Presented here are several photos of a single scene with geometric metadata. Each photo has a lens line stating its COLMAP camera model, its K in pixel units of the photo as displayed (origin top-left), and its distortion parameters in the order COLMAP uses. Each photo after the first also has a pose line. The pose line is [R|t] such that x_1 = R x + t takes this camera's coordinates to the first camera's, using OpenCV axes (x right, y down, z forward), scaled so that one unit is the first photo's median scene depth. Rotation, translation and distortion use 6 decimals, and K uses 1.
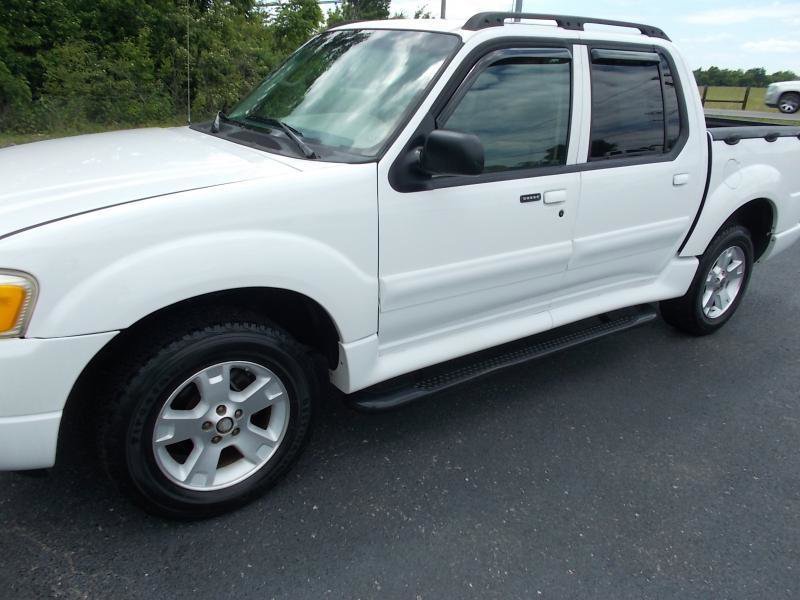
lens RADIAL K [[618.1, 0, 396.5], [0, 618.1, 297.9], [0, 0, 1]] dist [0.000271, -0.014909]
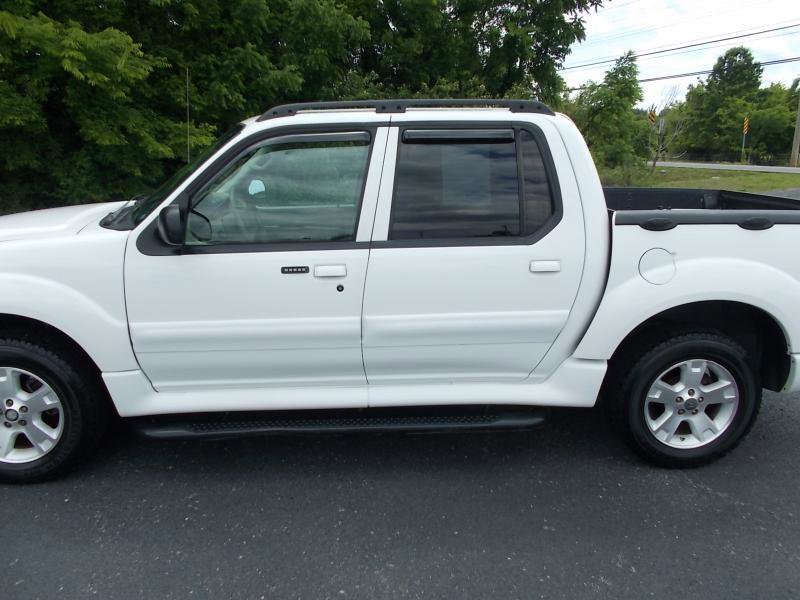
lens RADIAL K [[618.1, 0, 396.5], [0, 618.1, 297.9], [0, 0, 1]] dist [0.000271, -0.014909]
pose [[0.848086, 0.094469, -0.521368, 0.901520], [-0.154778, 0.985230, -0.073253, -0.063124], [0.506748, 0.142821, 0.850182, 0.192965]]
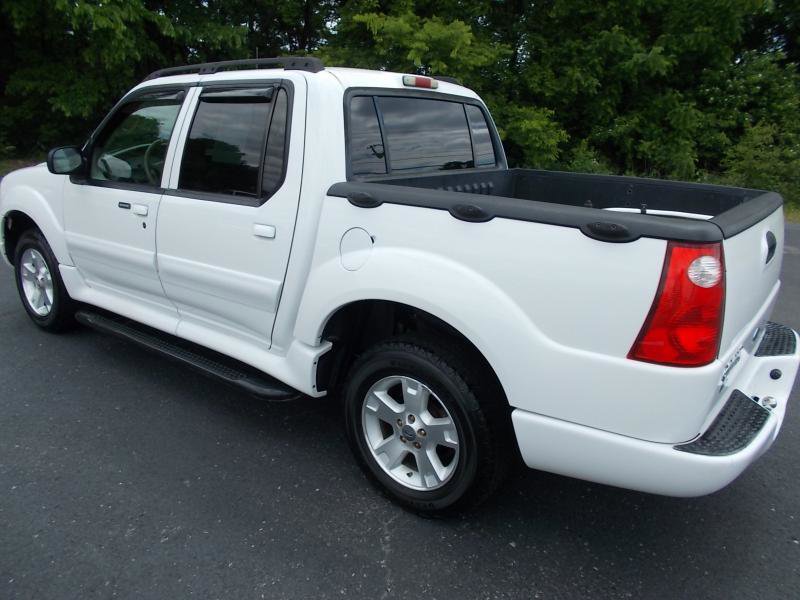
lens RADIAL K [[618.1, 0, 396.5], [0, 618.1, 297.9], [0, 0, 1]] dist [0.000271, -0.014909]
pose [[0.292502, 0.230082, -0.928173, 1.595583], [-0.351172, 0.928650, 0.119533, -0.329785], [0.889450, 0.290984, 0.352431, 1.085197]]
